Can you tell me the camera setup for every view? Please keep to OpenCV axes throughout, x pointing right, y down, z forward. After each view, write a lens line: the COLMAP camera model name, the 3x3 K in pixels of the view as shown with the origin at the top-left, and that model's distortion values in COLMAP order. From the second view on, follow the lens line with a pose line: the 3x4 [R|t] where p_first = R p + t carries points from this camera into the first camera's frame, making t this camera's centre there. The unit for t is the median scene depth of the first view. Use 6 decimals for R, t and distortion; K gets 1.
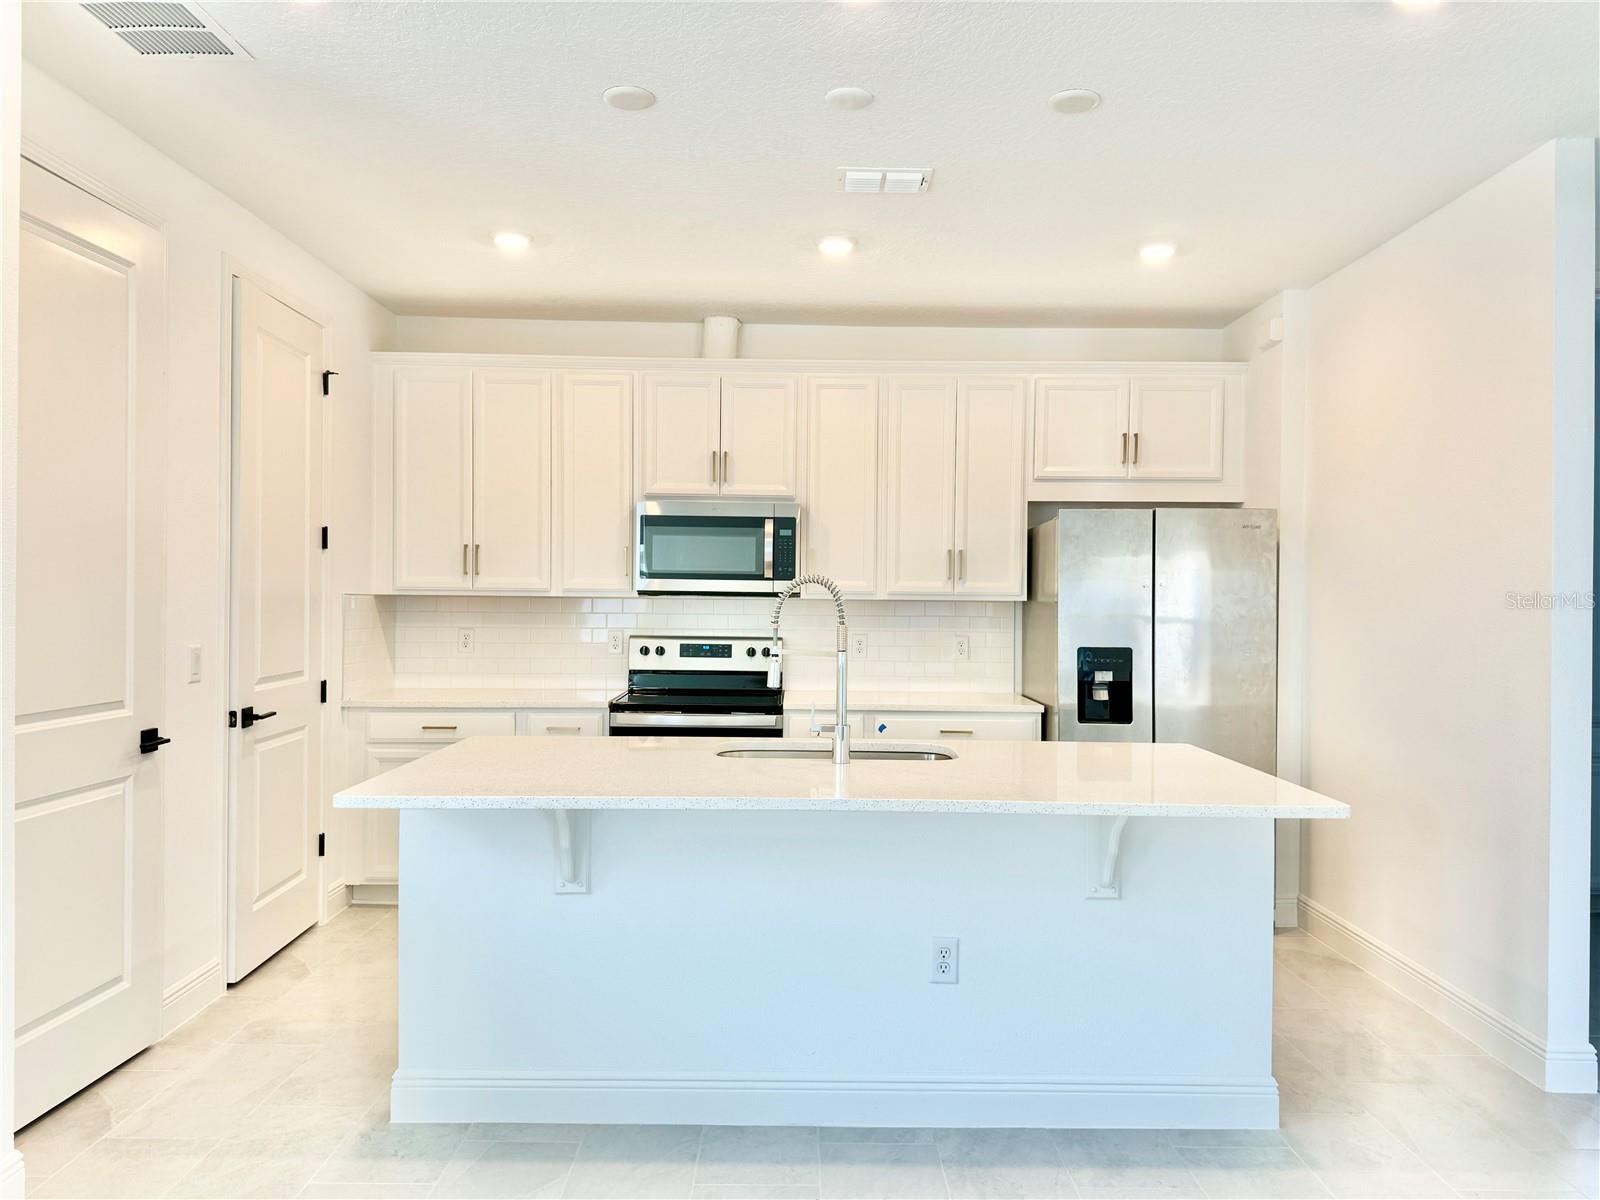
lens RADIAL K [[1109.8, 0, 815.9], [0, 1109.8, 605.2], [0, 0, 1]] dist [0.049824, -0.043457]
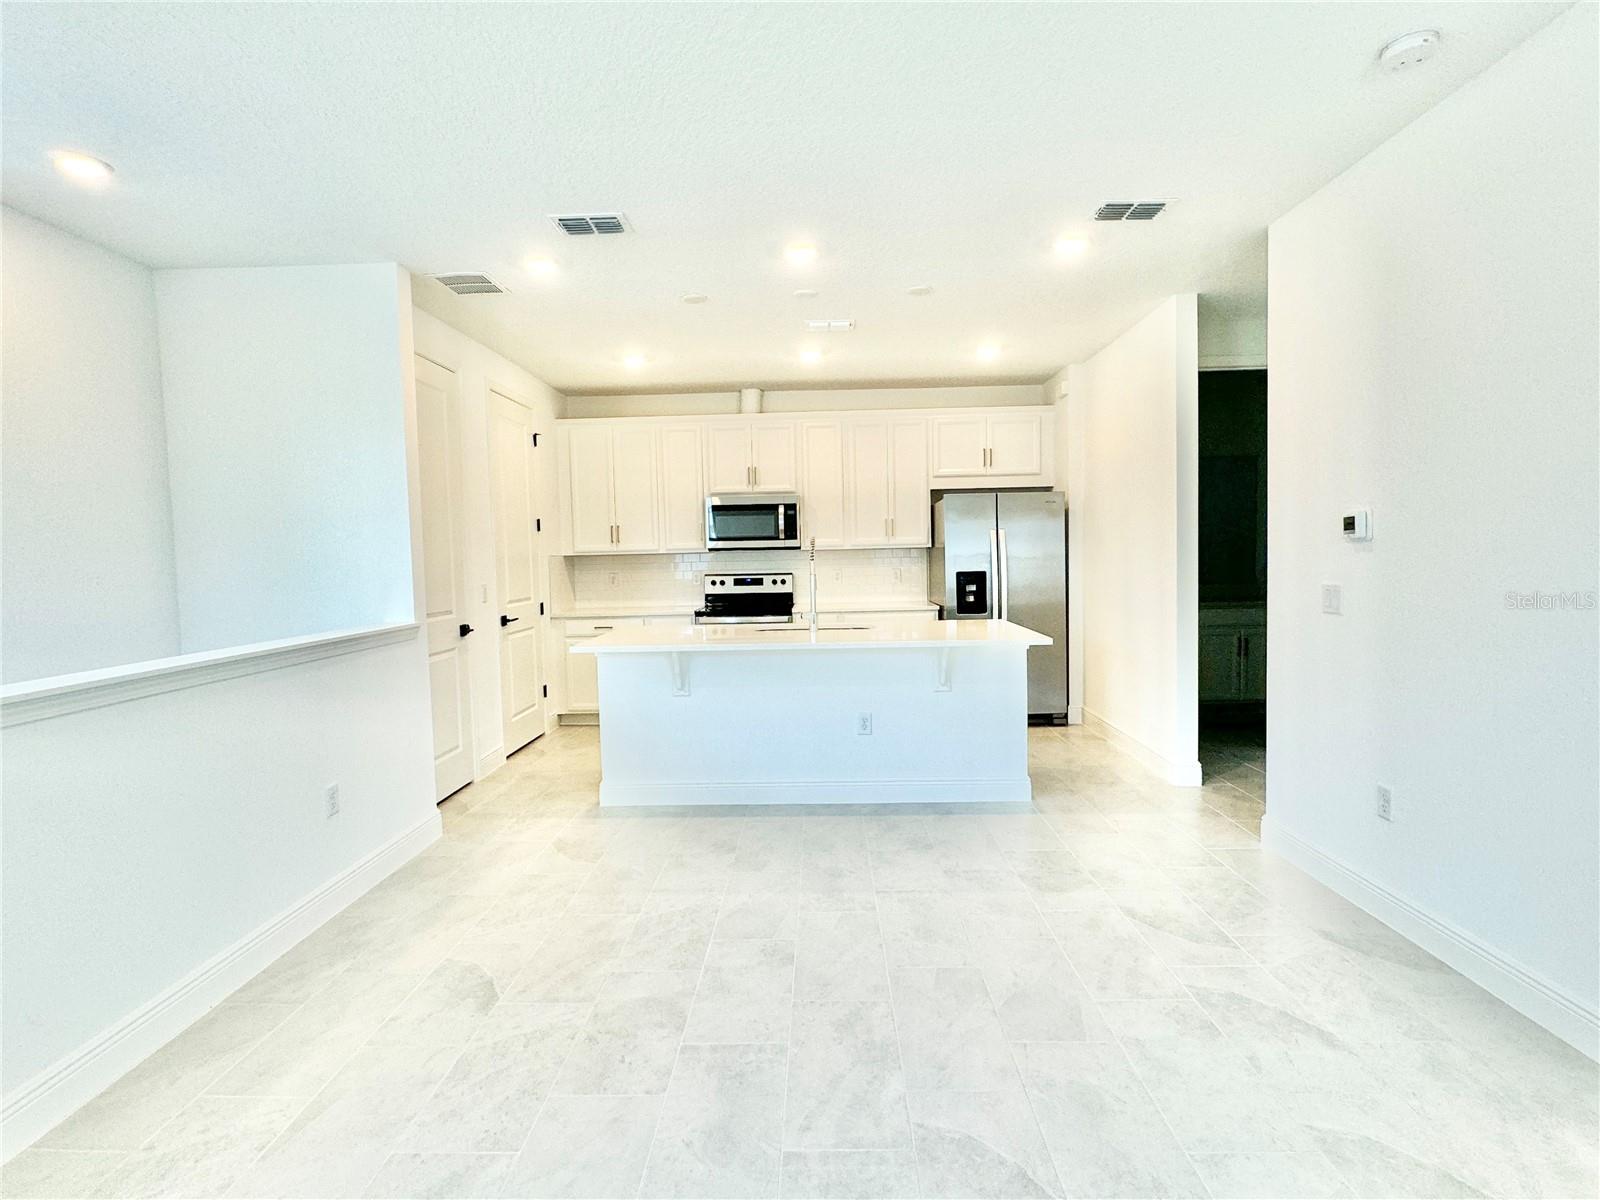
lens RADIAL K [[782.5, 0, 805.1], [0, 782.5, 598.8], [0, 0, 1]] dist [-0.002667, -0.000076]
pose [[0.998734, -0.029738, -0.040578, 0.042180], [0.031720, 0.998290, 0.049099, 0.010825], [0.039049, -0.050324, 0.997969, -0.245470]]
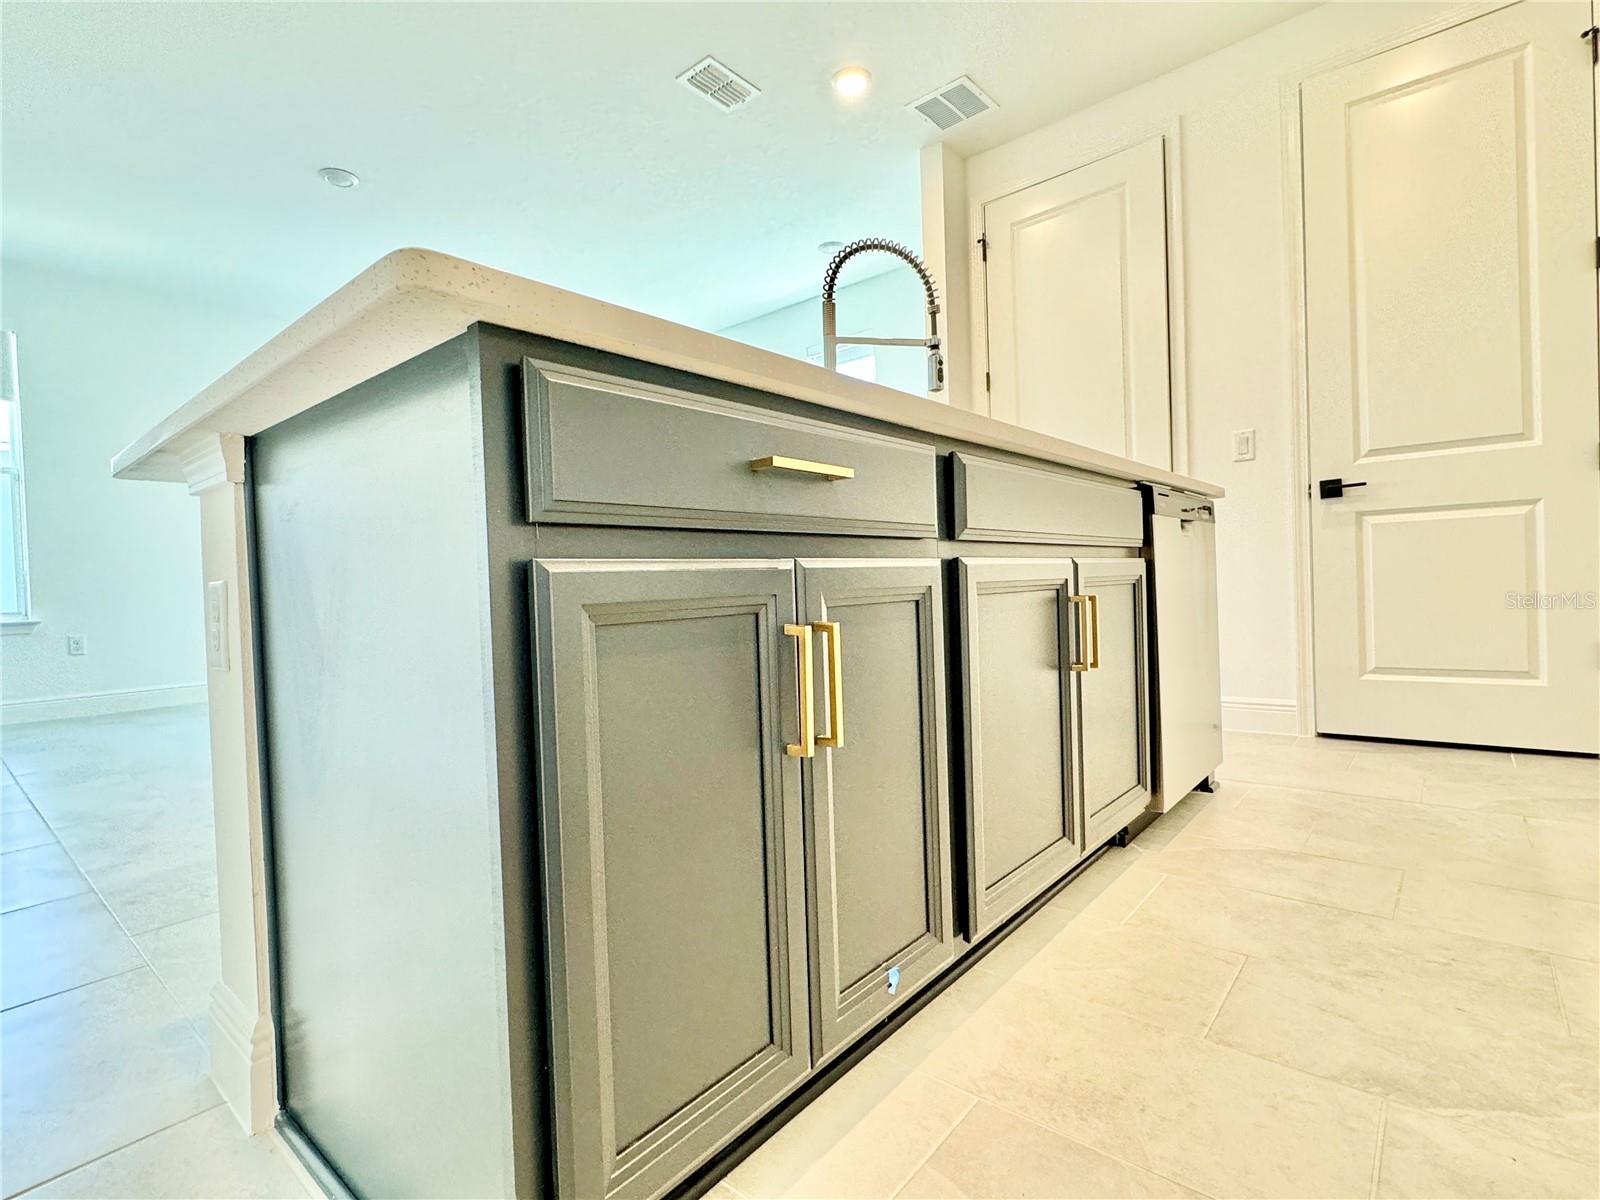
lens RADIAL K [[766.2, 0, 799.3], [0, 766.2, 599.7], [0, 0, 1]] dist [-0.000848, -0.001271]
pose [[-0.653600, 0.021485, -0.756535, 0.293569], [0.018446, 0.999752, 0.012457, 0.147908], [0.756616, -0.005813, -0.653834, 0.867269]]
